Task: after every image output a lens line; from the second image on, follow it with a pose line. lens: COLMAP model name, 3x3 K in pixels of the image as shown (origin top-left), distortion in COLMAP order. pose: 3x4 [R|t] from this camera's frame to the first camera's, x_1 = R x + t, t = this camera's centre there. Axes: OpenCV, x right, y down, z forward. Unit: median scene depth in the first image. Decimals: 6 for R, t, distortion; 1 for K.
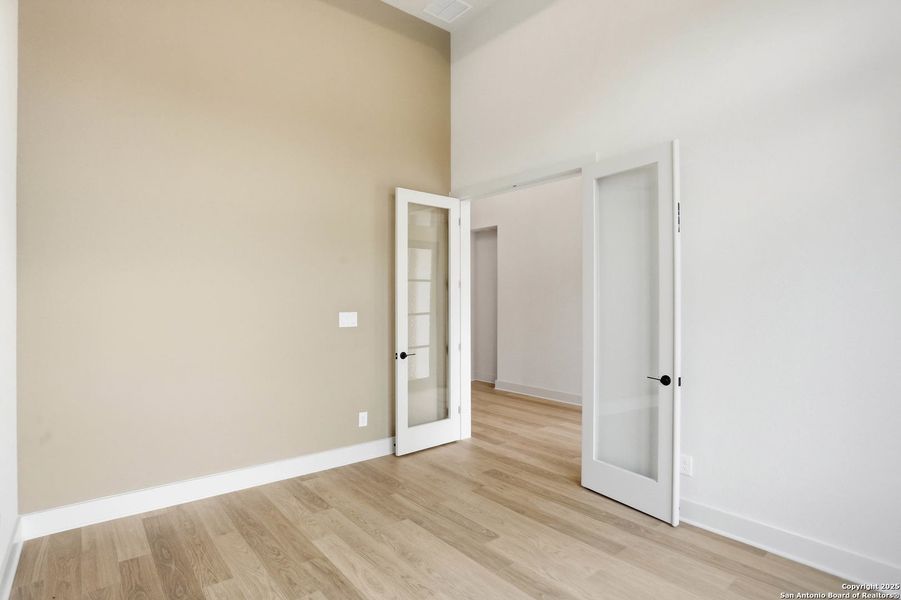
lens RADIAL K [[445.6, 0, 450.5], [0, 445.6, 300.0], [0, 0, 1]] dist [-0.015156, 0.000771]
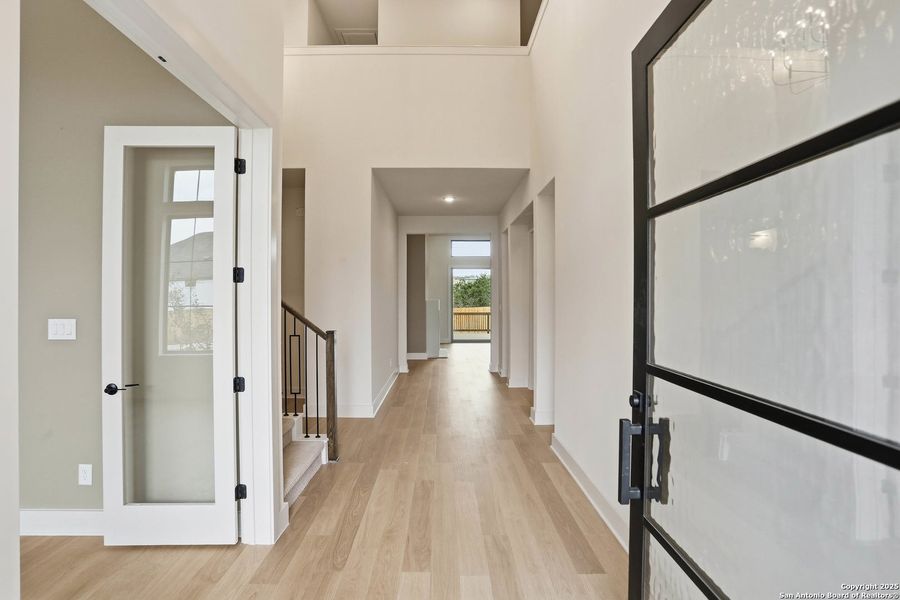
lens RADIAL K [[445.1, 0, 450.0], [0, 445.1, 300.0], [0, 0, 1]] dist [-0.015156, 0.000771]
pose [[0.779368, 0.001635, -0.626564, 0.663399], [-0.003857, 0.999990, -0.002189, -0.002797], [0.626555, 0.004123, 0.779367, 0.813282]]
